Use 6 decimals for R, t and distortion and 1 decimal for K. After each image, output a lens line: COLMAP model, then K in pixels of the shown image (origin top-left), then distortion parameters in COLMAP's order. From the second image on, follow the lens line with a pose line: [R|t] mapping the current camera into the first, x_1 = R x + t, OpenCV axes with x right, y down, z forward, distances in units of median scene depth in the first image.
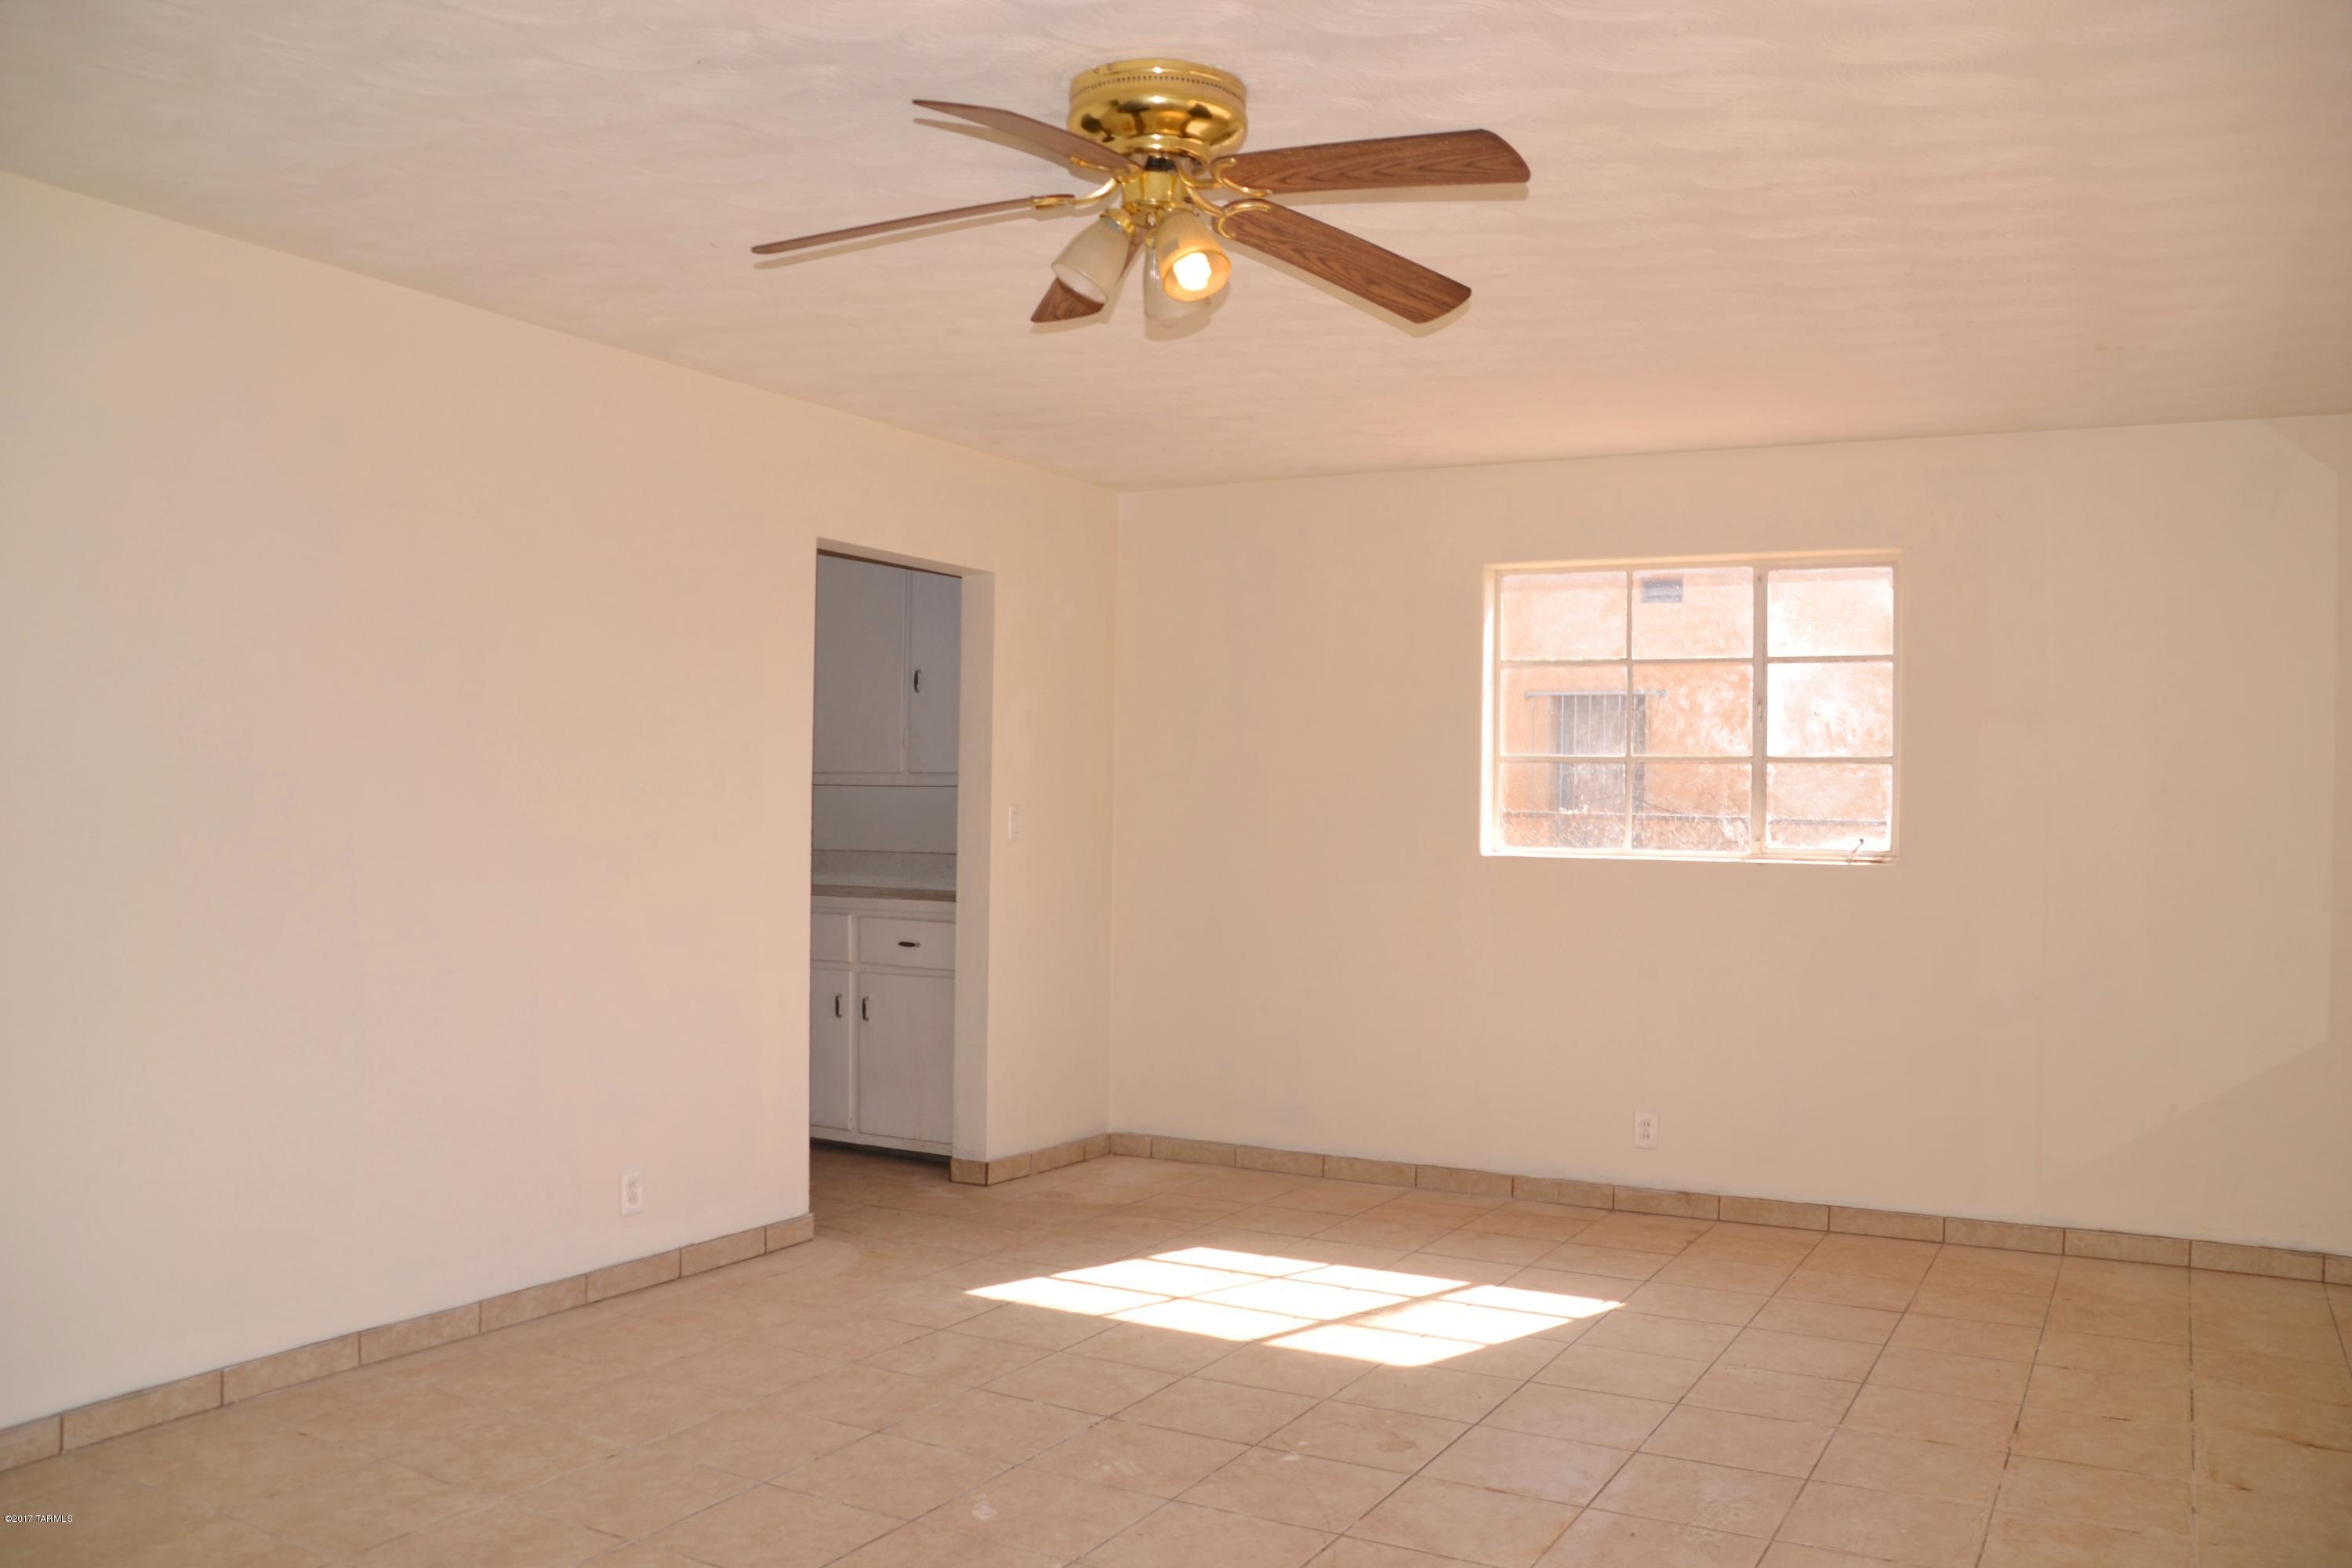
lens RADIAL K [[1888.8, 0, 1182.7], [0, 1888.8, 793.2], [0, 0, 1]] dist [-0.167329, 0.120507]
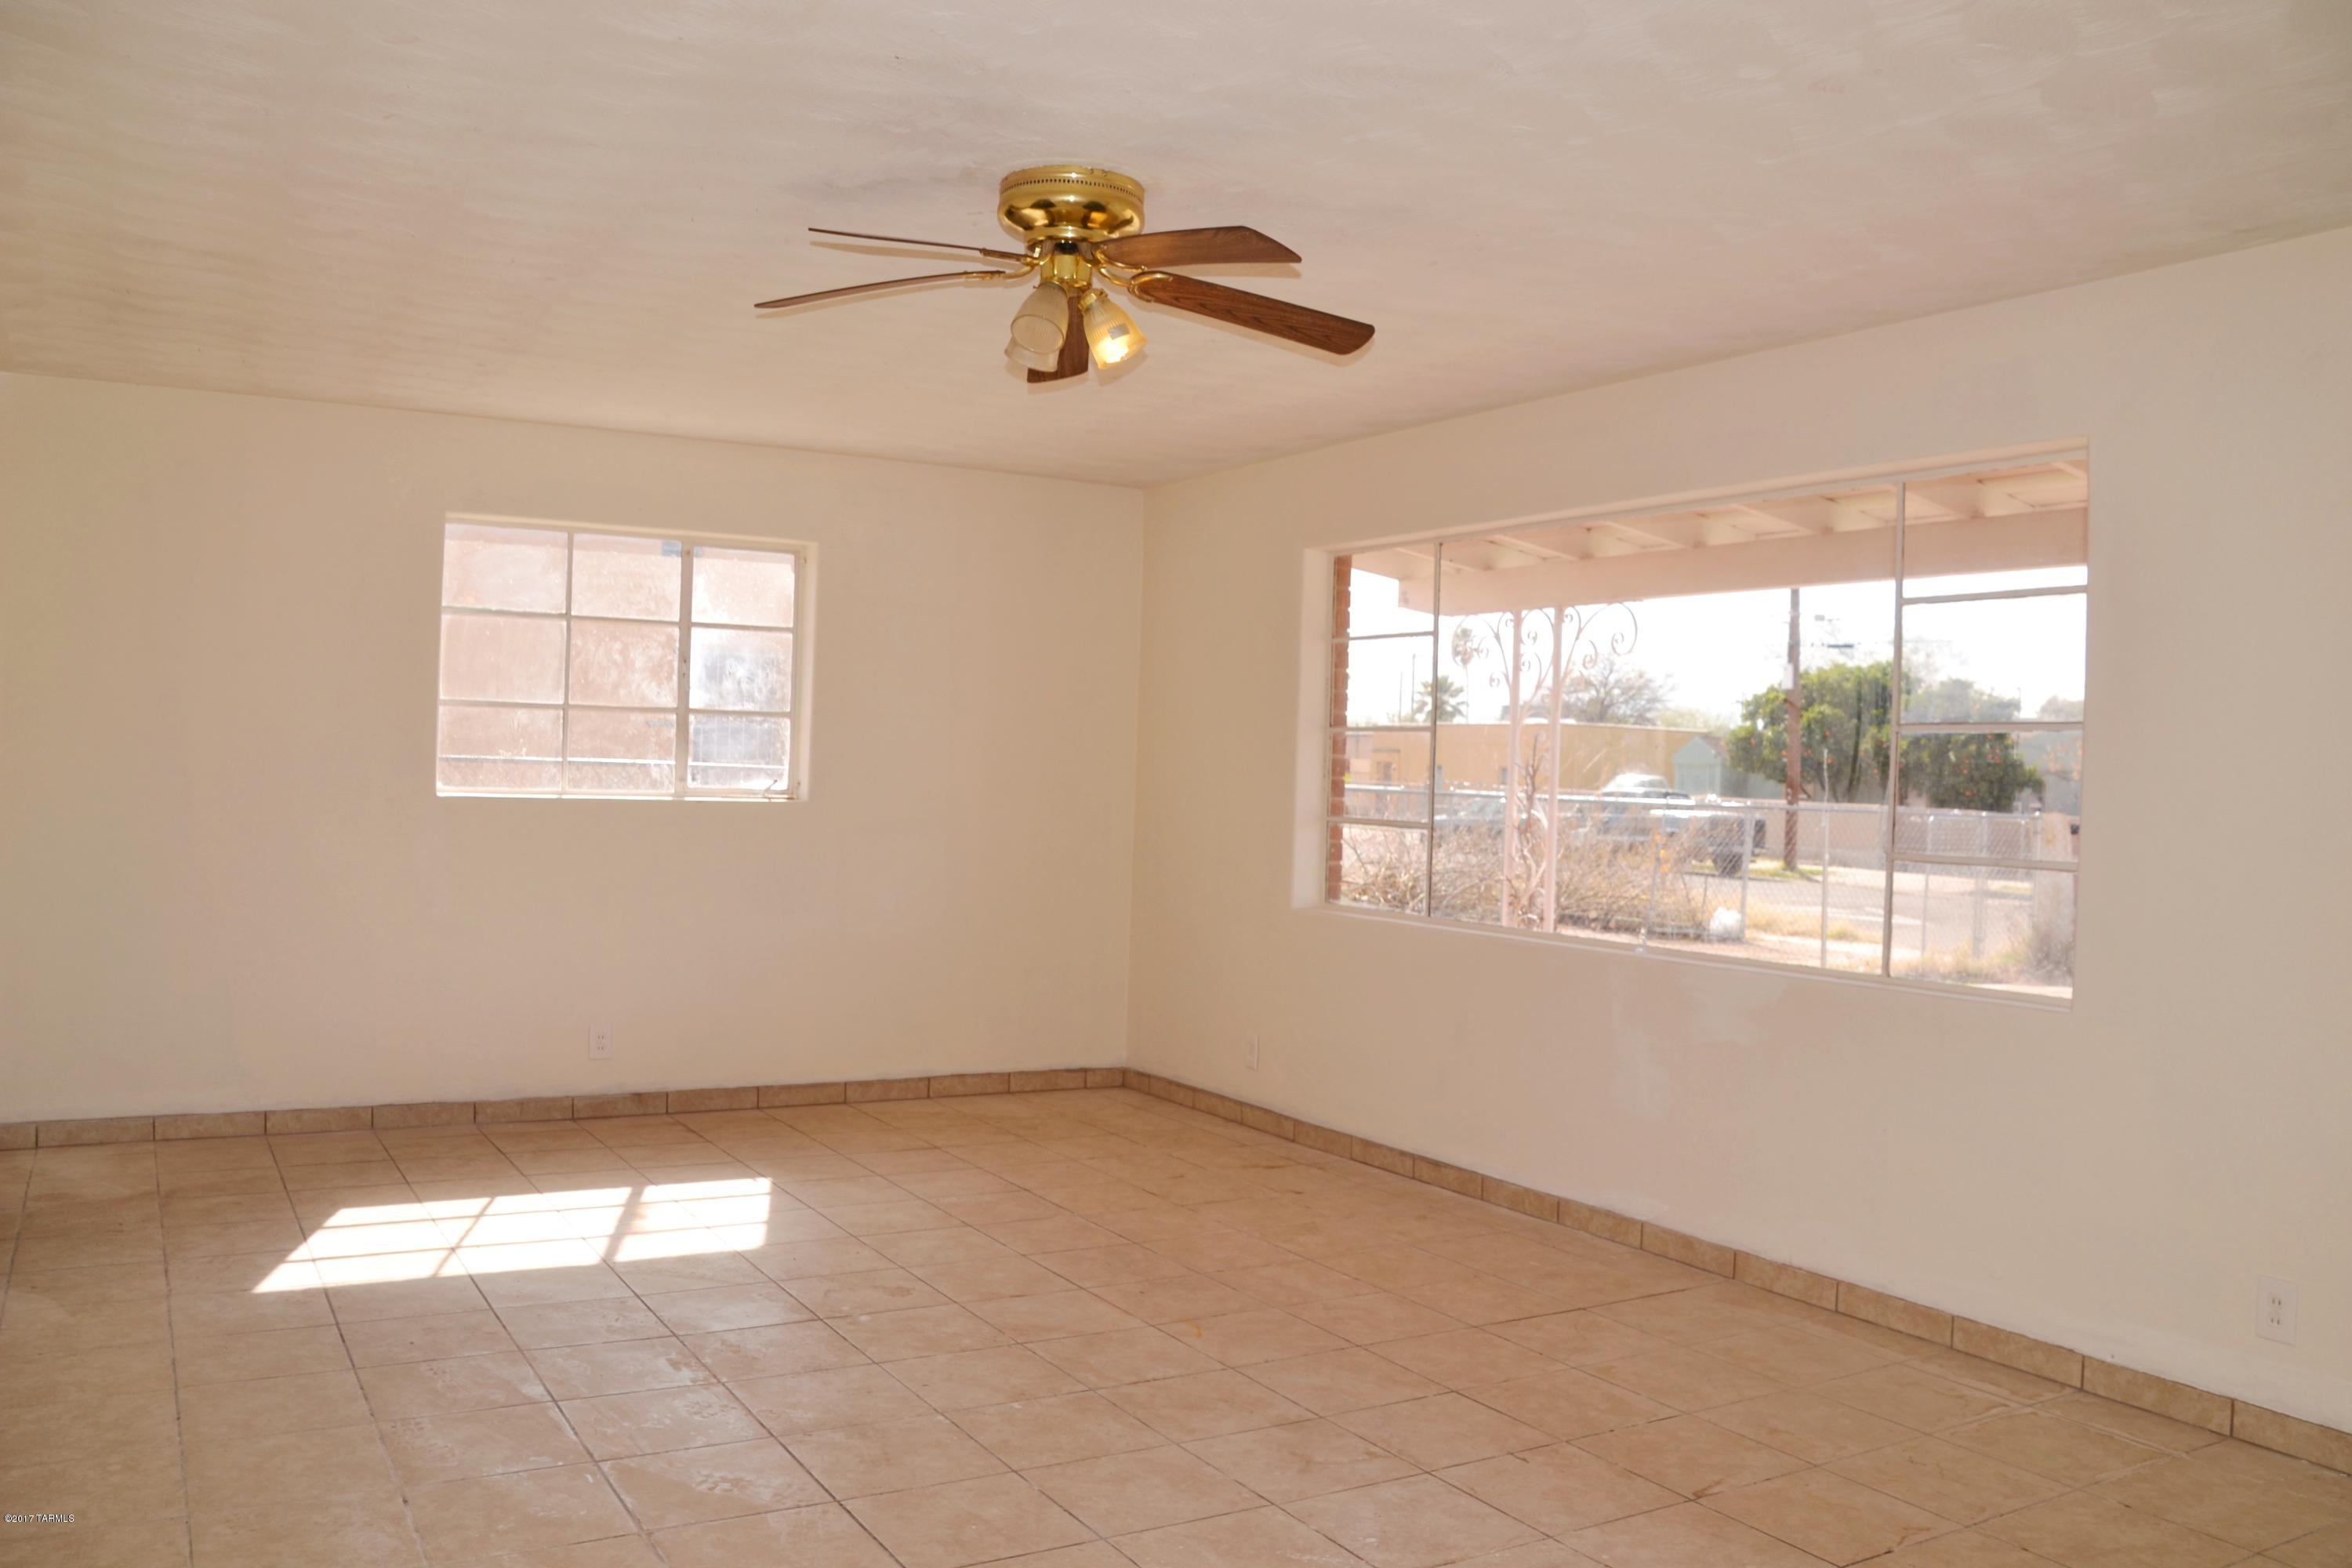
lens RADIAL K [[1888.8, 0, 1182.7], [0, 1888.8, 793.2], [0, 0, 1]] dist [-0.167329, 0.120507]
pose [[0.507909, -0.011970, 0.861328, -0.527373], [-0.026054, 0.999233, 0.029251, -0.008894], [-0.861017, -0.037298, 0.507207, 0.147531]]
